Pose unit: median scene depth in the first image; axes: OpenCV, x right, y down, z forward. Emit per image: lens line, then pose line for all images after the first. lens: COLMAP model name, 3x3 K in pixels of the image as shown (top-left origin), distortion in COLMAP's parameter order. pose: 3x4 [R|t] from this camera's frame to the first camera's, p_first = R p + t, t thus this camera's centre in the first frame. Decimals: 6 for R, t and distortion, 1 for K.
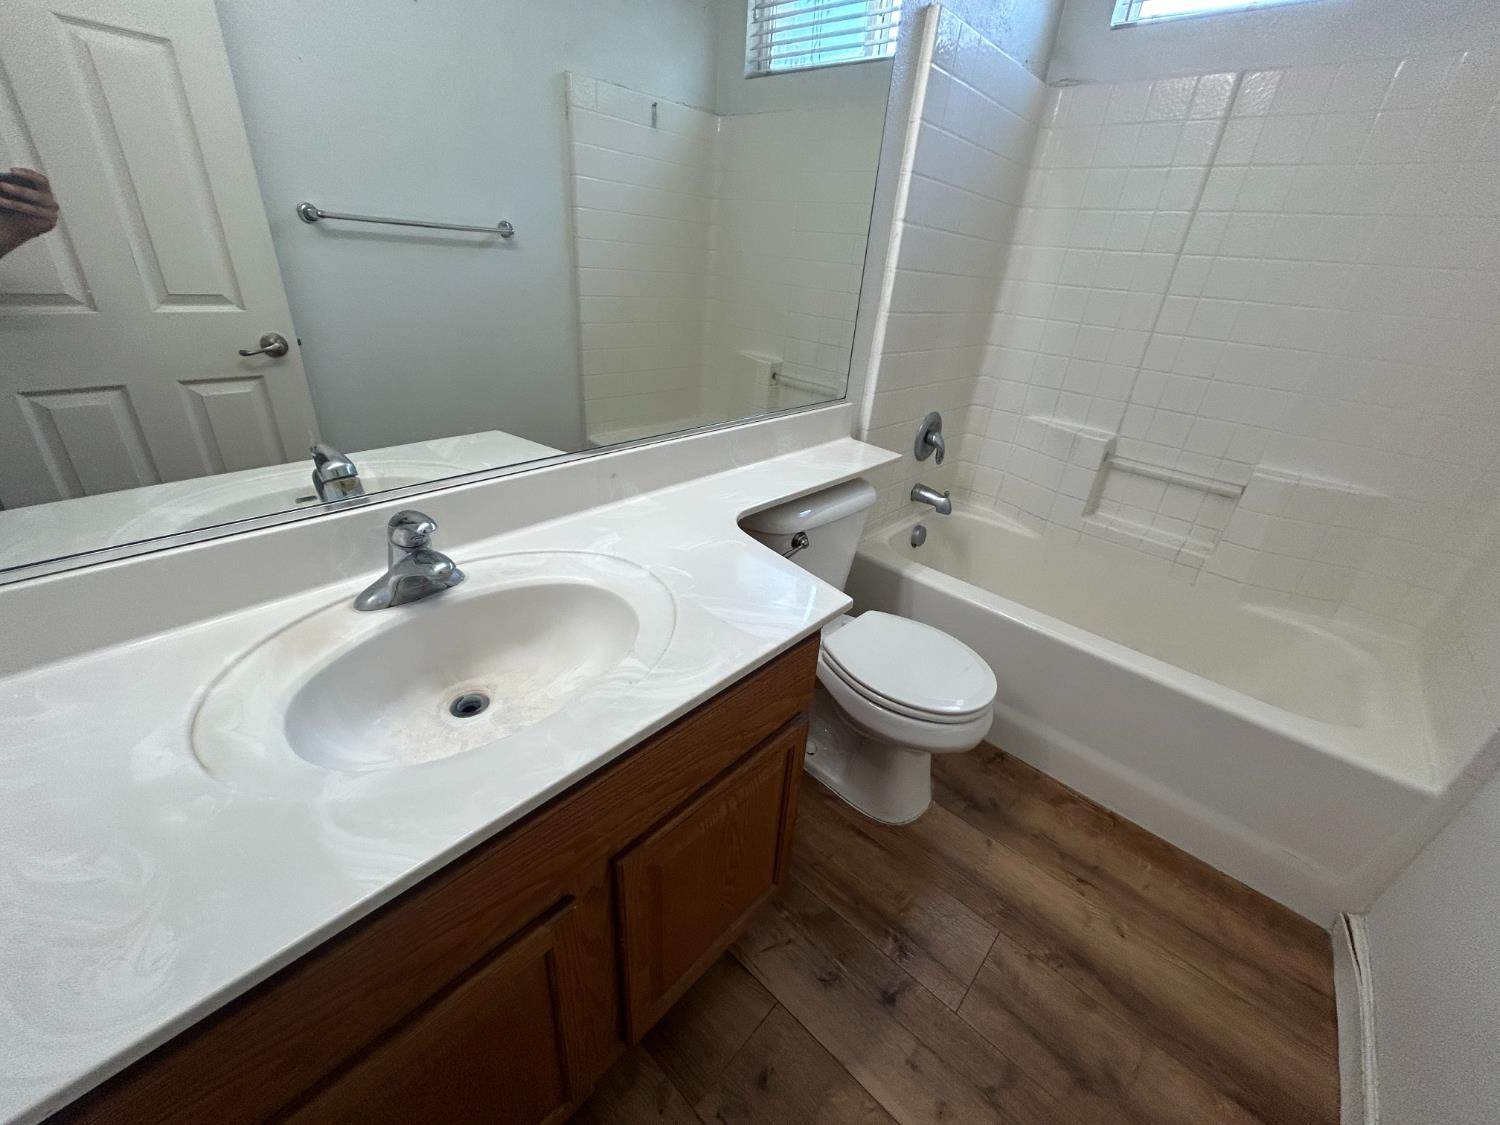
lens RADIAL K [[608.4, 0, 750.0], [0, 608.4, 562.5], [0, 0, 1]] dist [0.002210, 0.000521]
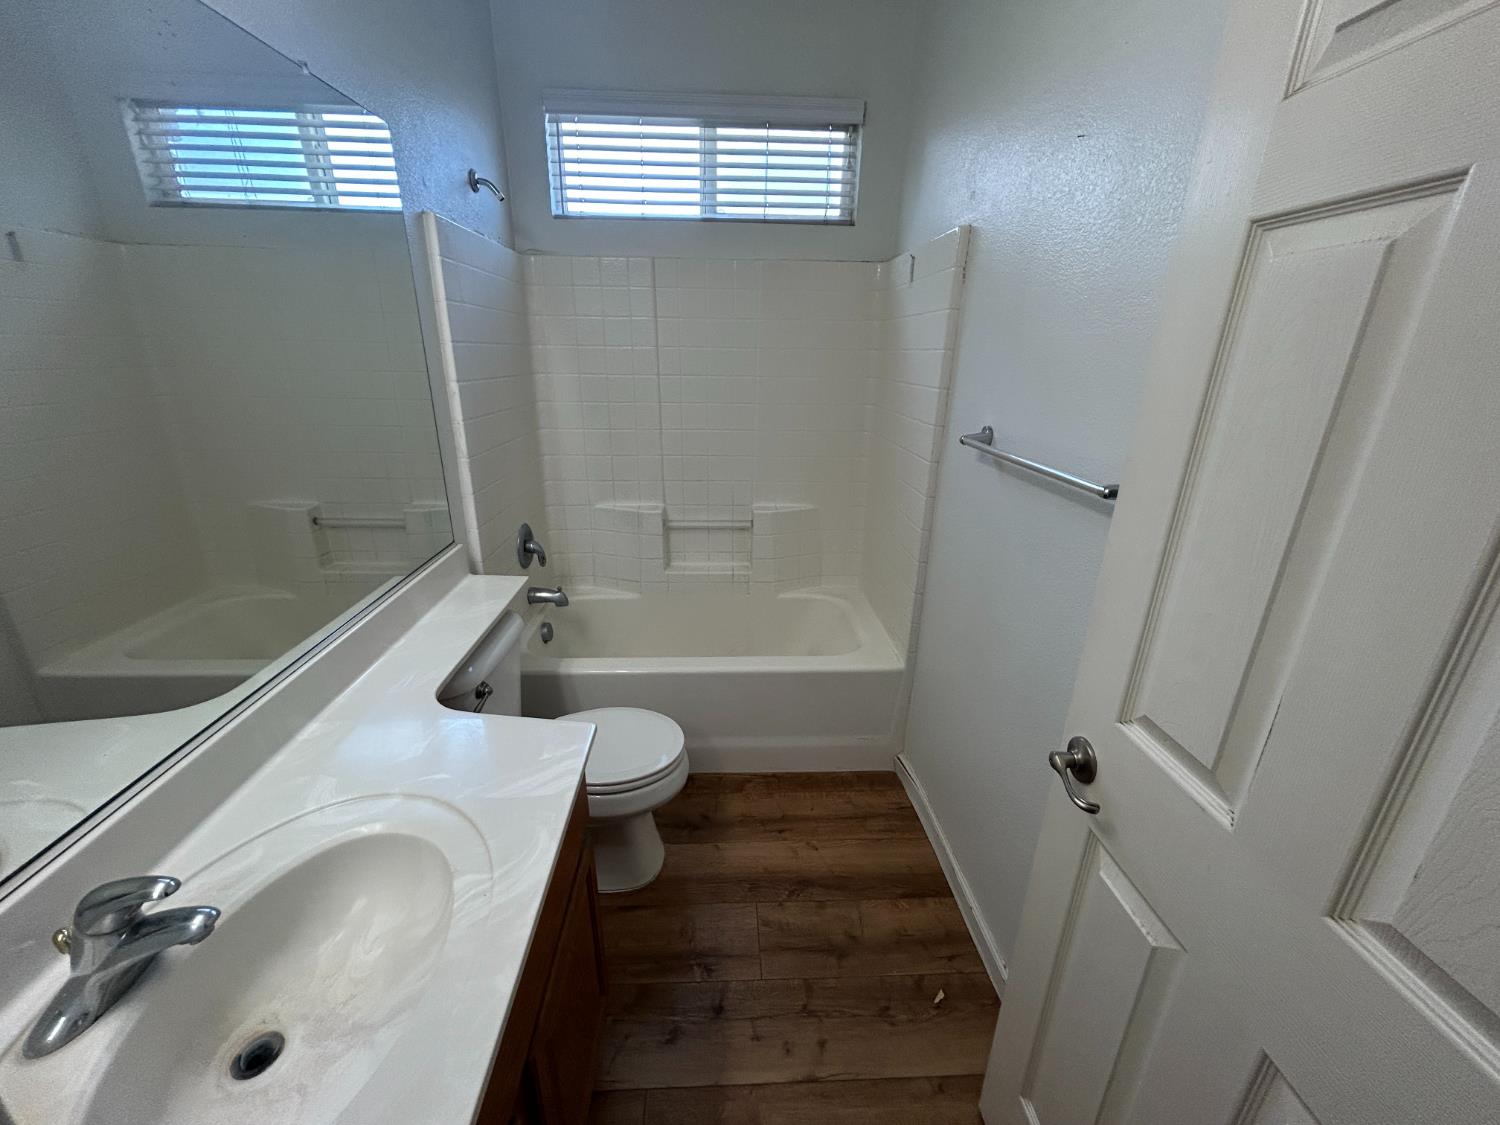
lens RADIAL K [[607.8, 0, 750.0], [0, 607.8, 562.5], [0, 0, 1]] dist [-0.011190, 0.000393]
pose [[0.705974, -0.300107, 0.641511, -0.166212], [0.357000, 0.933085, 0.043636, -0.104216], [-0.611680, 0.198214, 0.765872, -0.097933]]
